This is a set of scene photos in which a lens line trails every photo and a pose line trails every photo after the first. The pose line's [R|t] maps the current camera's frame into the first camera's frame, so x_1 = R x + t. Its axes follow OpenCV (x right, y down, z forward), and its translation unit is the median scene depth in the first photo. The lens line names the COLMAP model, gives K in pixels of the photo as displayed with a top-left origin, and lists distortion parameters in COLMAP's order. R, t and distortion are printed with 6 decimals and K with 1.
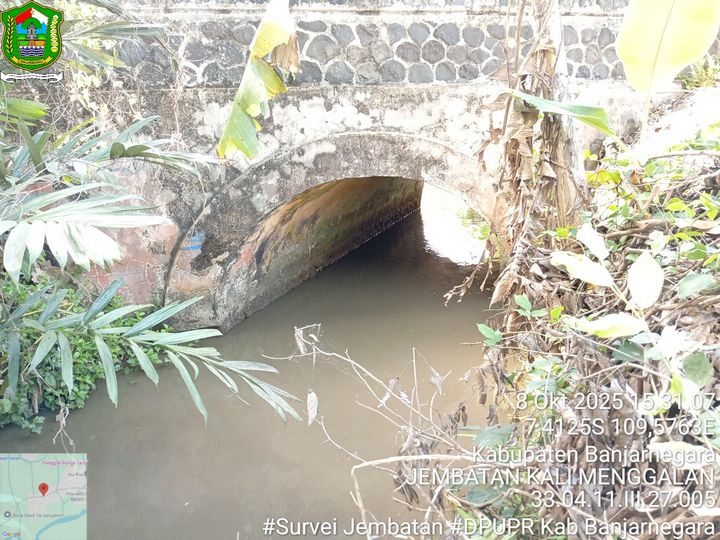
lens RADIAL K [[546.9, 0, 360.0], [0, 546.9, 270.0], [0, 0, 1]] dist [0.107041, -0.243072]
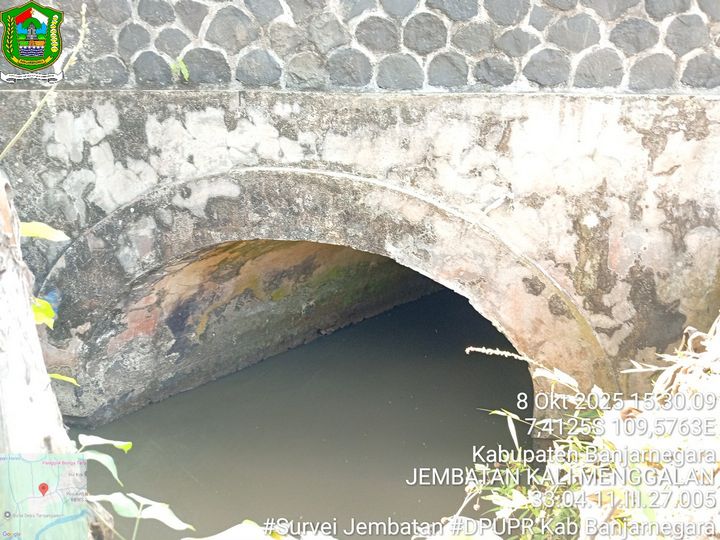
lens RADIAL K [[546.9, 0, 360.0], [0, 546.9, 270.0], [0, 0, 1]] dist [0.107041, -0.243072]
pose [[0.918155, 0.155894, -0.364263, 0.316791], [-0.145535, 0.987772, 0.055906, -0.186638], [0.368524, 0.001683, 0.929617, 0.471371]]
